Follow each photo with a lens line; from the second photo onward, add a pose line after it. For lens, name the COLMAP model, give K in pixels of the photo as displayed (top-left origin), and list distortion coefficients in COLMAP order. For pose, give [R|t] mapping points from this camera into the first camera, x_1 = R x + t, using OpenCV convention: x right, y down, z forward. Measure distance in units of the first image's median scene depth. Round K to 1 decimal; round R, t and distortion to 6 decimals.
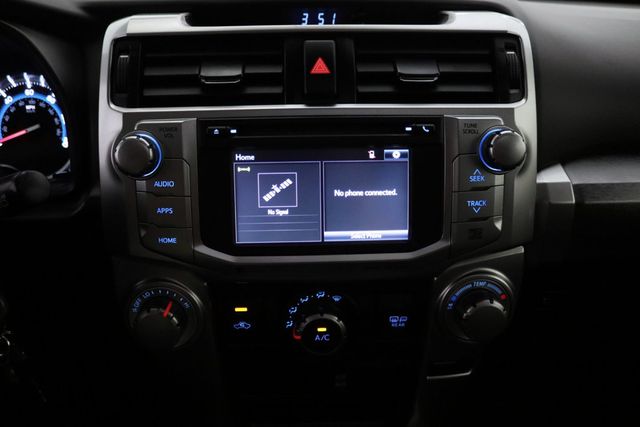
lens RADIAL K [[523.3, 0, 320.0], [0, 523.3, 213.5], [0, 0, 1]] dist [-0.147040, 0.097258]
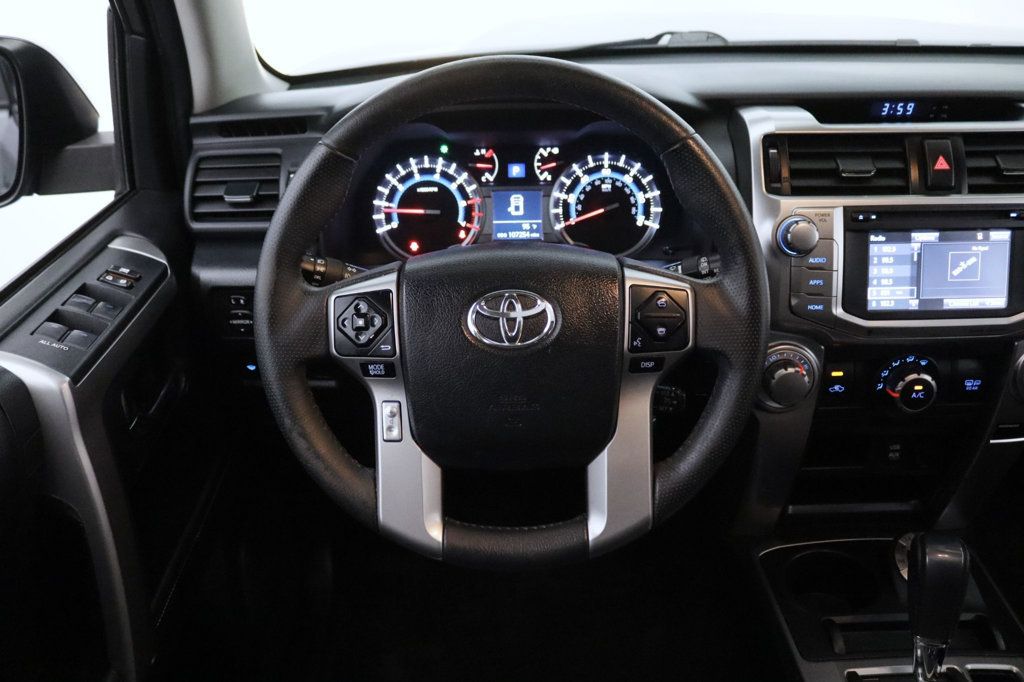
lens RADIAL K [[843.8, 0, 512.0], [0, 843.8, 341.0], [0, 0, 1]] dist [-0.166394, 0.131046]
pose [[0.998054, -0.004794, -0.062166, -0.807553], [0.006592, 0.999565, 0.028739, 0.064687], [0.062001, -0.029092, 0.997652, -0.879687]]
